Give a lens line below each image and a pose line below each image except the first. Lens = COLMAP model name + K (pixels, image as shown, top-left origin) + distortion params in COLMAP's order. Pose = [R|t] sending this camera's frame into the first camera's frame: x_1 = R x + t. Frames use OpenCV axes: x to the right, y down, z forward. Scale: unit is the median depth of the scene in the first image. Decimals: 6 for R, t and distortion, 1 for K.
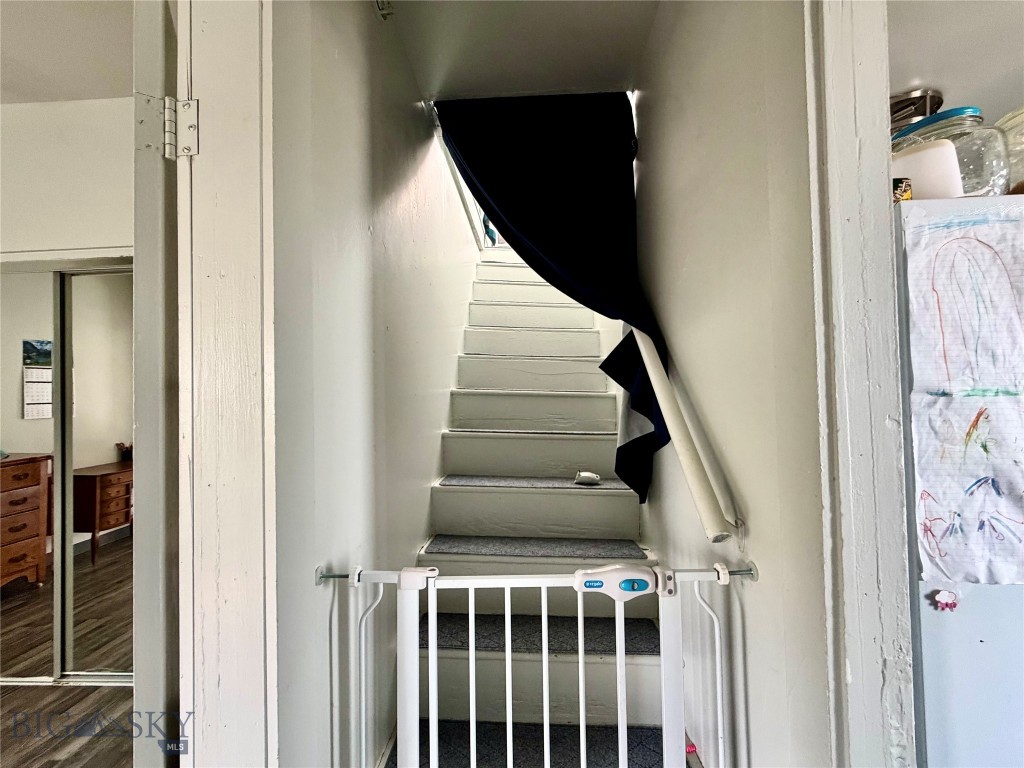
lens RADIAL K [[407.2, 0, 509.5], [0, 407.2, 384.5], [0, 0, 1]] dist [0.001380, -0.000194]
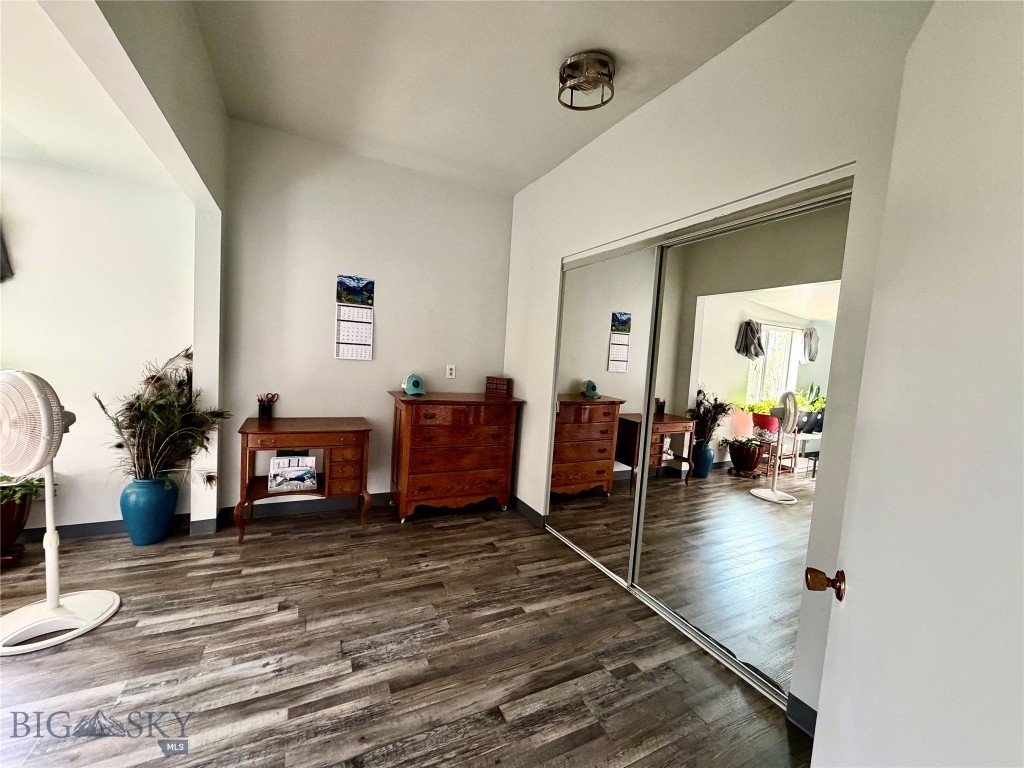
lens RADIAL K [[407.2, 0, 509.5], [0, 407.2, 384.5], [0, 0, 1]] dist [0.001380, -0.000194]
pose [[0.488431, 0.121215, -0.864142, -0.202468], [-0.059155, 0.992626, 0.105802, 0.005869], [0.870595, -0.000559, 0.492000, 0.055019]]
